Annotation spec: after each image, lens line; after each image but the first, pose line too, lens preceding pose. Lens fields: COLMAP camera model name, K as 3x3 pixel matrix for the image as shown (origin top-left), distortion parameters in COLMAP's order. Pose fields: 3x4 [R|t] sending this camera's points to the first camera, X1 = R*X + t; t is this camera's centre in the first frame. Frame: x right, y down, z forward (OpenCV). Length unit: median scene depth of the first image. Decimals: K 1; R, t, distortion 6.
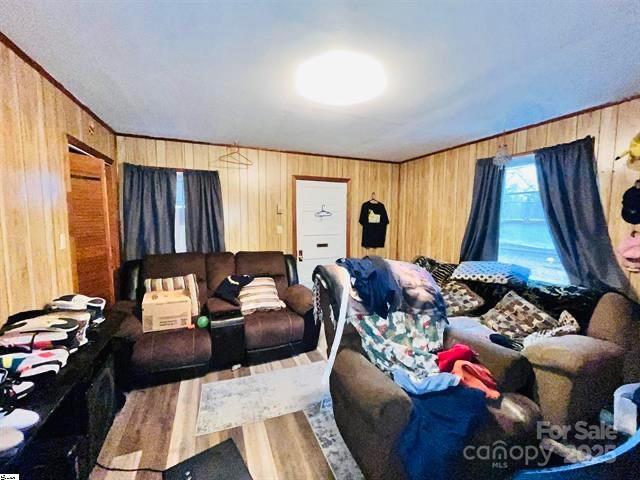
lens RADIAL K [[260.4, 0, 318.2], [0, 260.4, 239.1], [0, 0, 1]] dist [0.000298, -0.000012]
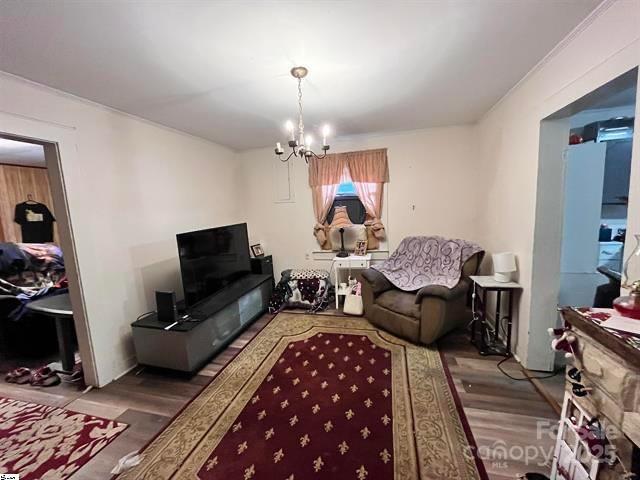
lens RADIAL K [[260.4, 0, 318.2], [0, 260.4, 239.1], [0, 0, 1]] dist [0.000298, -0.000012]
pose [[0.610469, -0.132494, 0.780880, 0.088144], [0.111522, 0.990466, 0.080870, 0.077953], [-0.784150, 0.037716, 0.619424, -0.864072]]
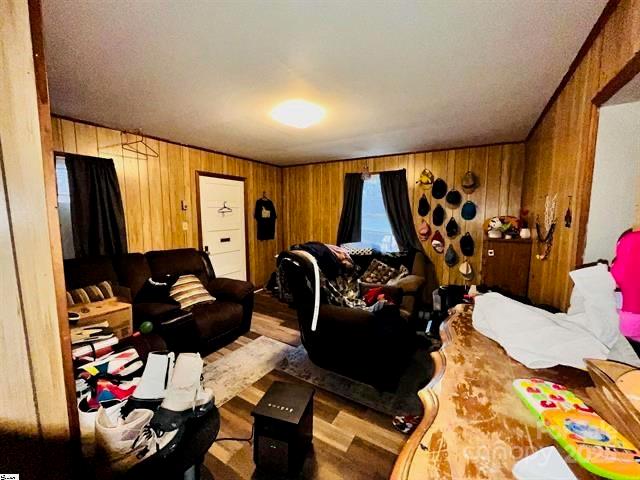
lens RADIAL K [[260.4, 0, 318.2], [0, 260.4, 239.1], [0, 0, 1]] dist [0.000298, -0.000012]
pose [[0.810390, -0.062739, 0.582523, -0.348949], [0.050704, 0.998030, 0.036952, 0.000696], [-0.583693, -0.000409, 0.811974, -0.082119]]
